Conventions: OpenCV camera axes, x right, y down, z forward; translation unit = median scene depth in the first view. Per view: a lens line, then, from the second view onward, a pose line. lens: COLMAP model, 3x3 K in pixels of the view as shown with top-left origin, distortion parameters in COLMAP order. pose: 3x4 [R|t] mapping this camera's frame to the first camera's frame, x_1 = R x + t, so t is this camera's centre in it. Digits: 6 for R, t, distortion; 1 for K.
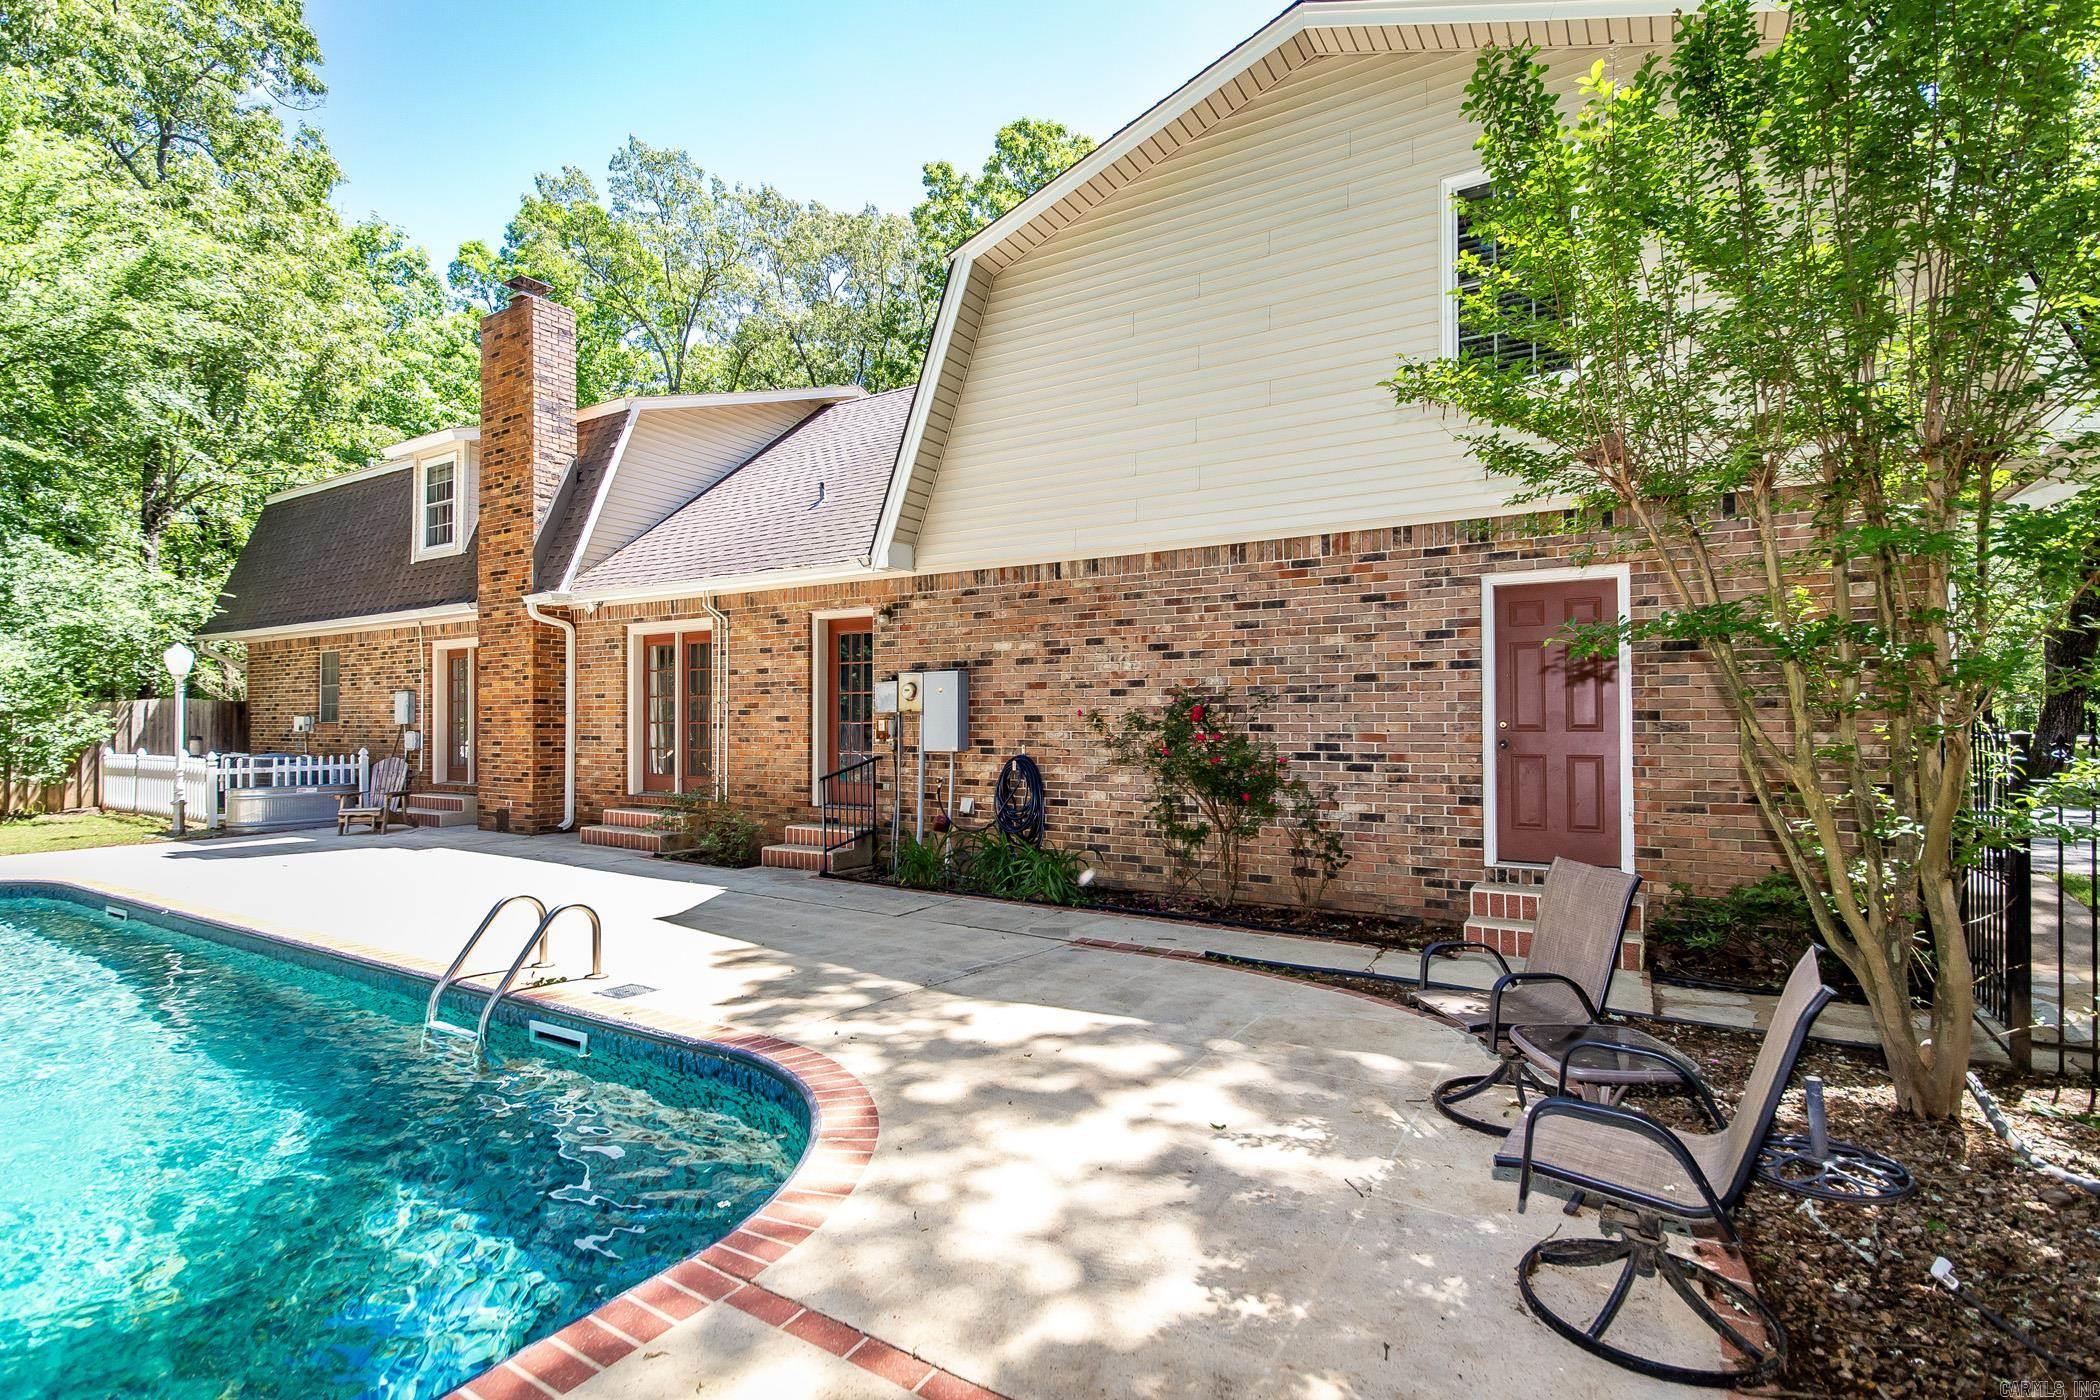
lens RADIAL K [[978.7, 0, 1050.0], [0, 978.7, 700.8], [0, 0, 1]] dist [-0.000394, -0.000723]
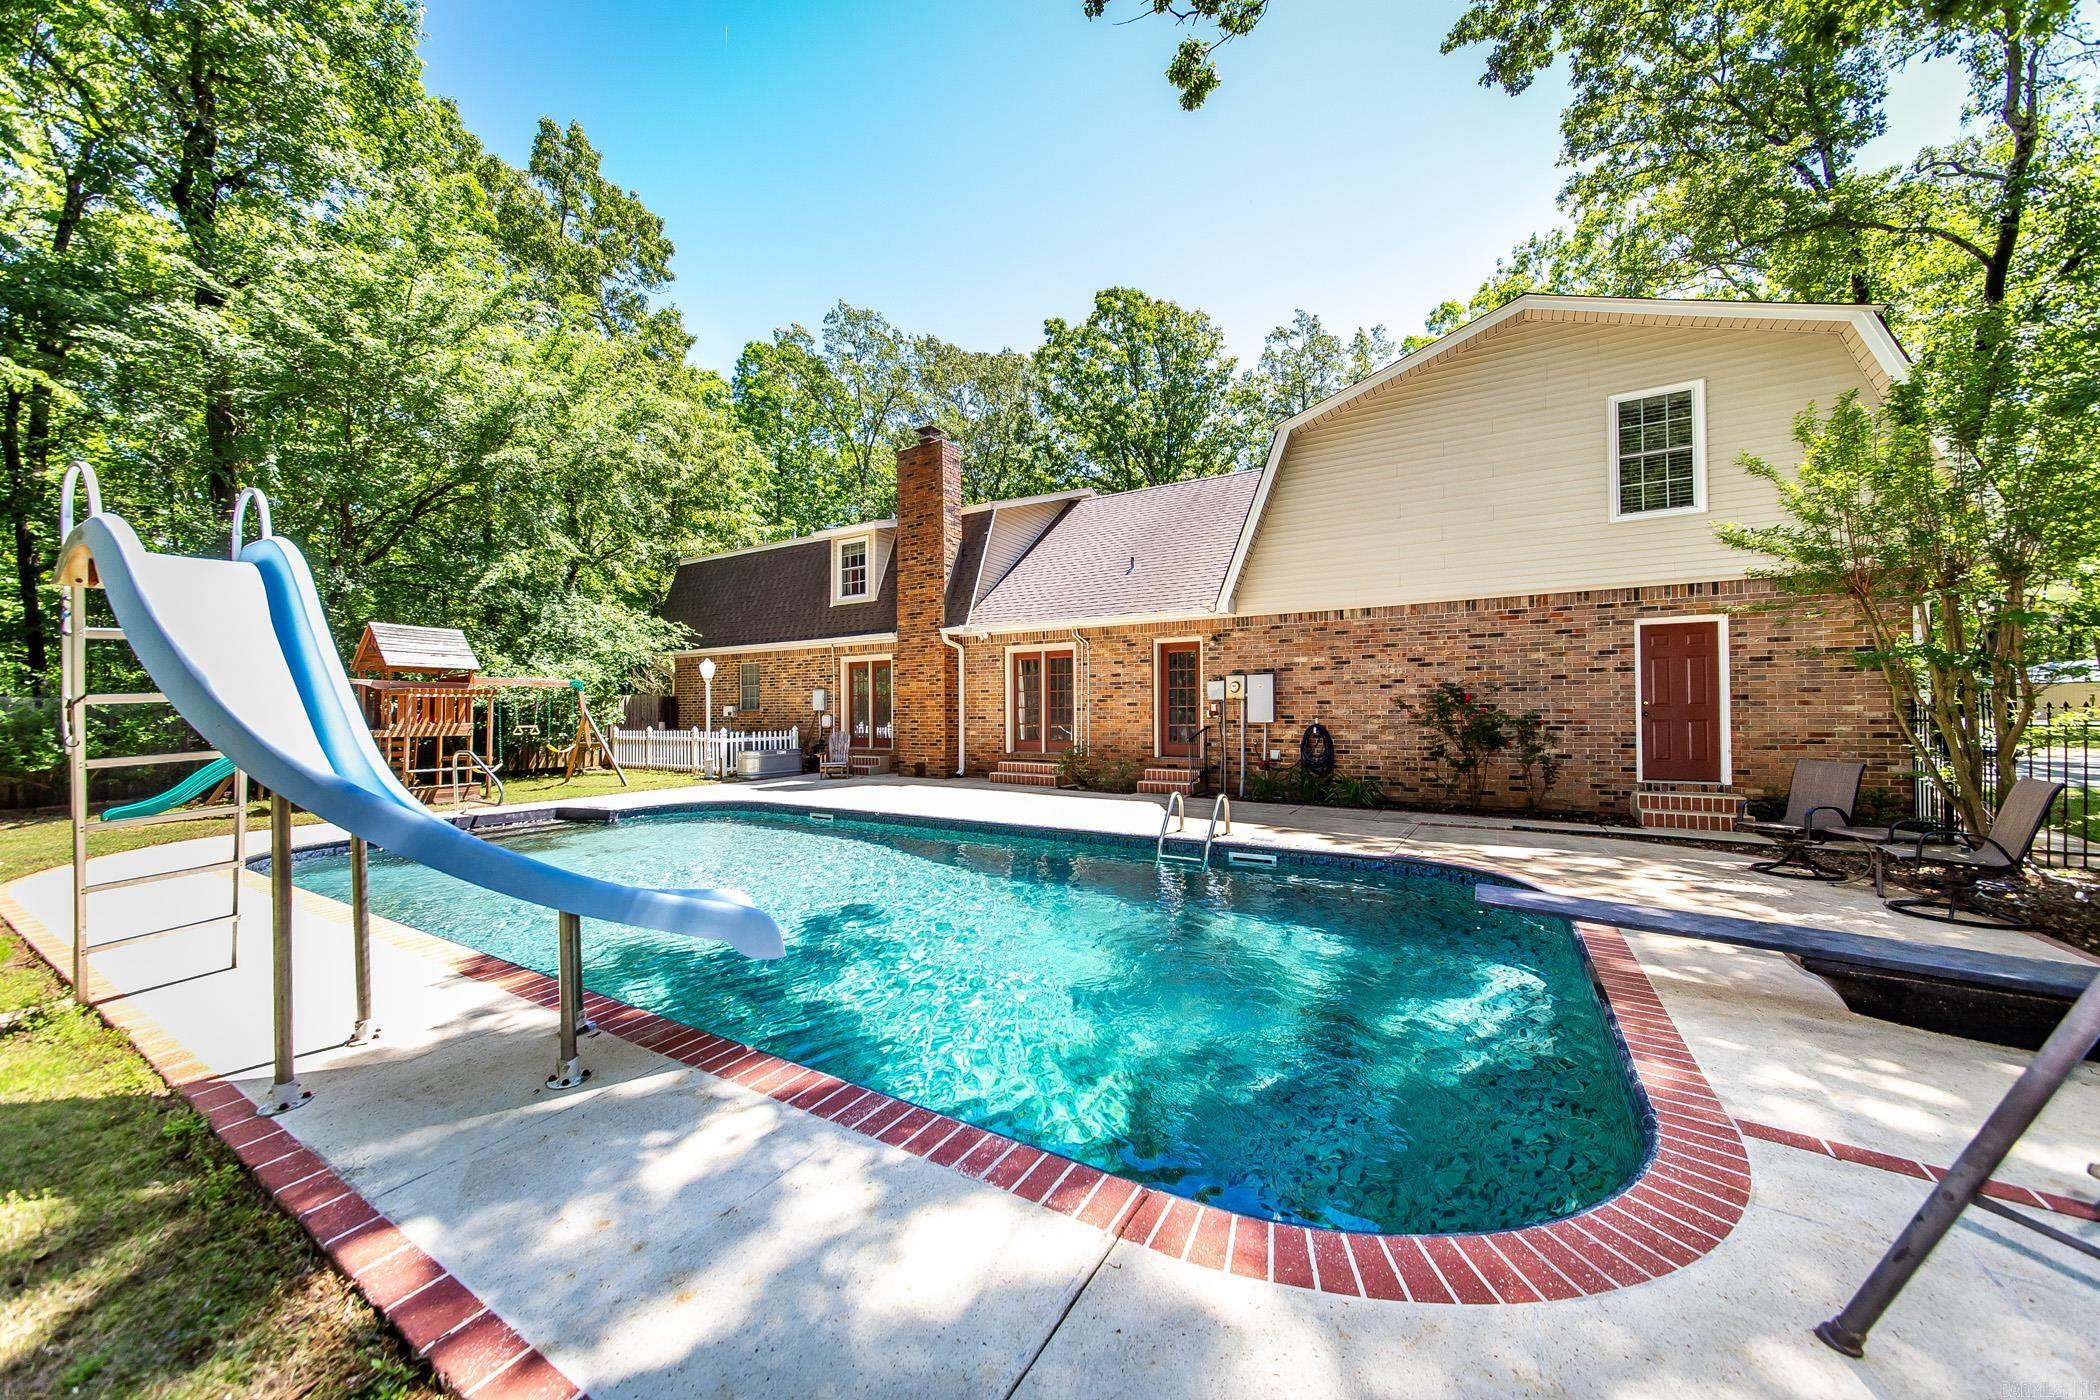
lens RADIAL K [[743.4, 0, 1006.7], [0, 743.4, 710.3], [0, 0, 1]] dist [-0.004289, -0.000406]
pose [[0.999937, -0.006019, 0.009456, -0.506164], [0.005834, 0.999794, 0.019448, 0.003085], [-0.009571, -0.019391, 0.999766, -0.241058]]
